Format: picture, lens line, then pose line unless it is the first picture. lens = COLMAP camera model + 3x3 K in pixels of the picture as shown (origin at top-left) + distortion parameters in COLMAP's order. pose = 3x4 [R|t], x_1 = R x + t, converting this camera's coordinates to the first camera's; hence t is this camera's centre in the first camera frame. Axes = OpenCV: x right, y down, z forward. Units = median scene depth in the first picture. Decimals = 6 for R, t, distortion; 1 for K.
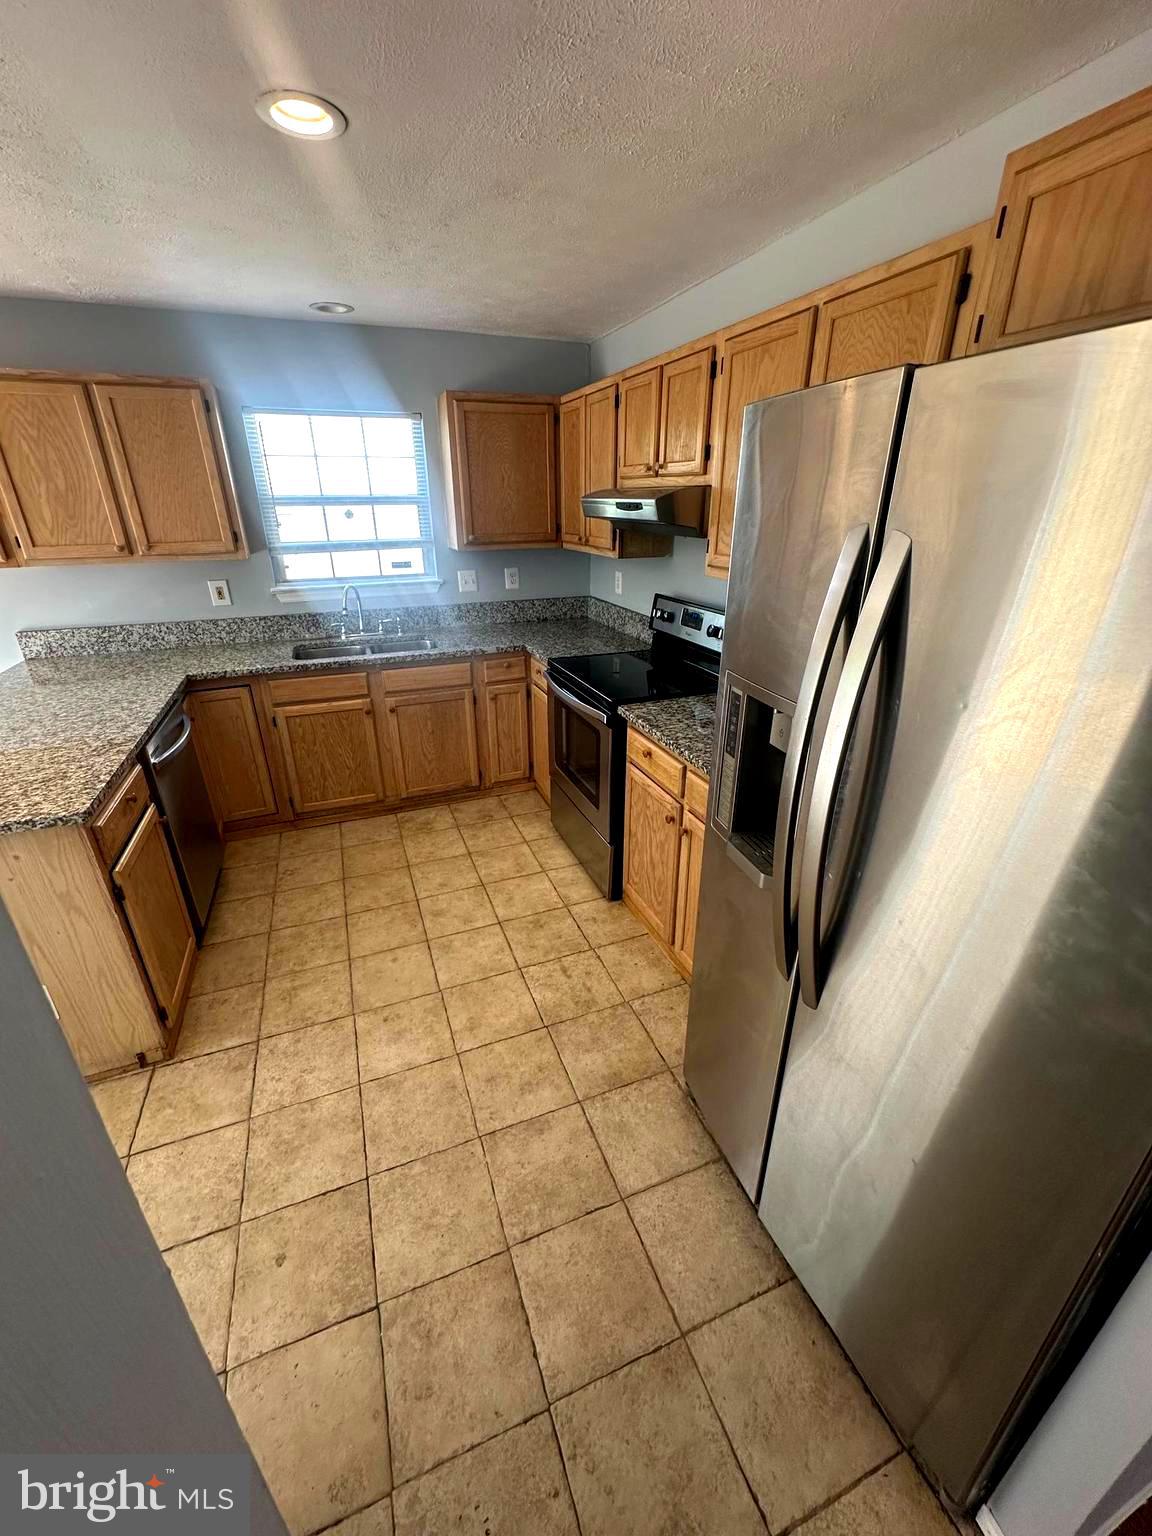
lens RADIAL K [[613.4, 0, 574.6], [0, 613.4, 768.4], [0, 0, 1]] dist [-0.003623, 0.000835]
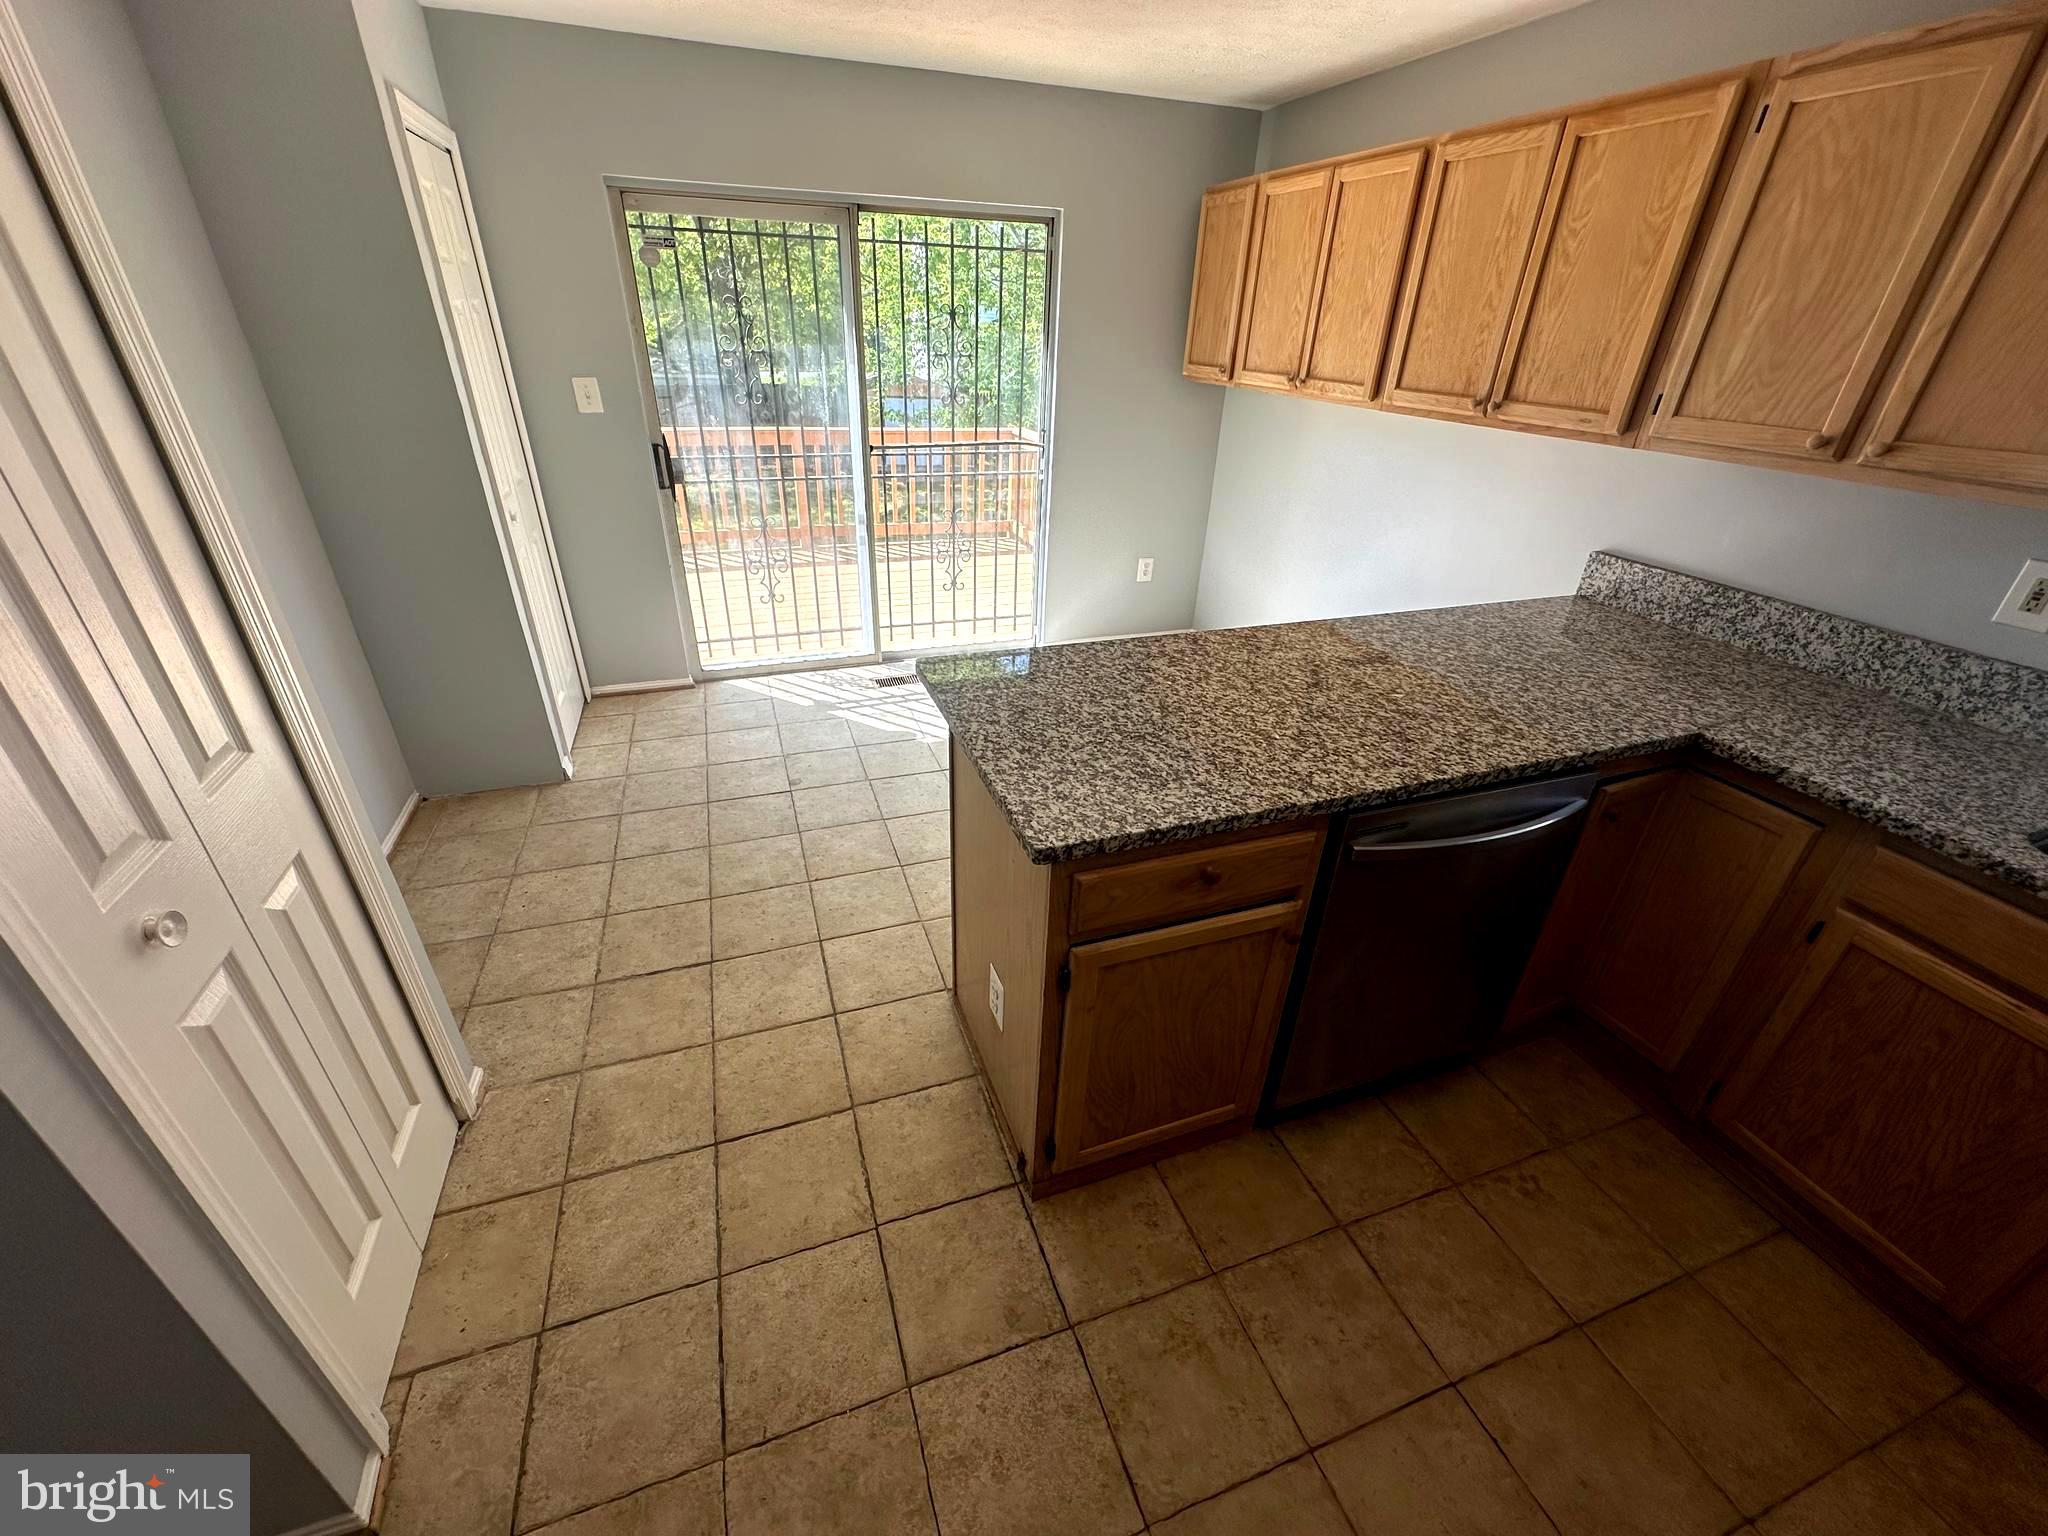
lens RADIAL K [[821.5, 0, 1022.0], [0, 821.5, 766.3], [0, 0, 1]] dist [-0.003539, 0.000292]
pose [[-0.031032, 0.484196, -0.874409, -0.083339], [-0.428040, 0.784113, 0.449386, -0.196500], [0.903227, 0.388228, 0.182923, 0.463749]]
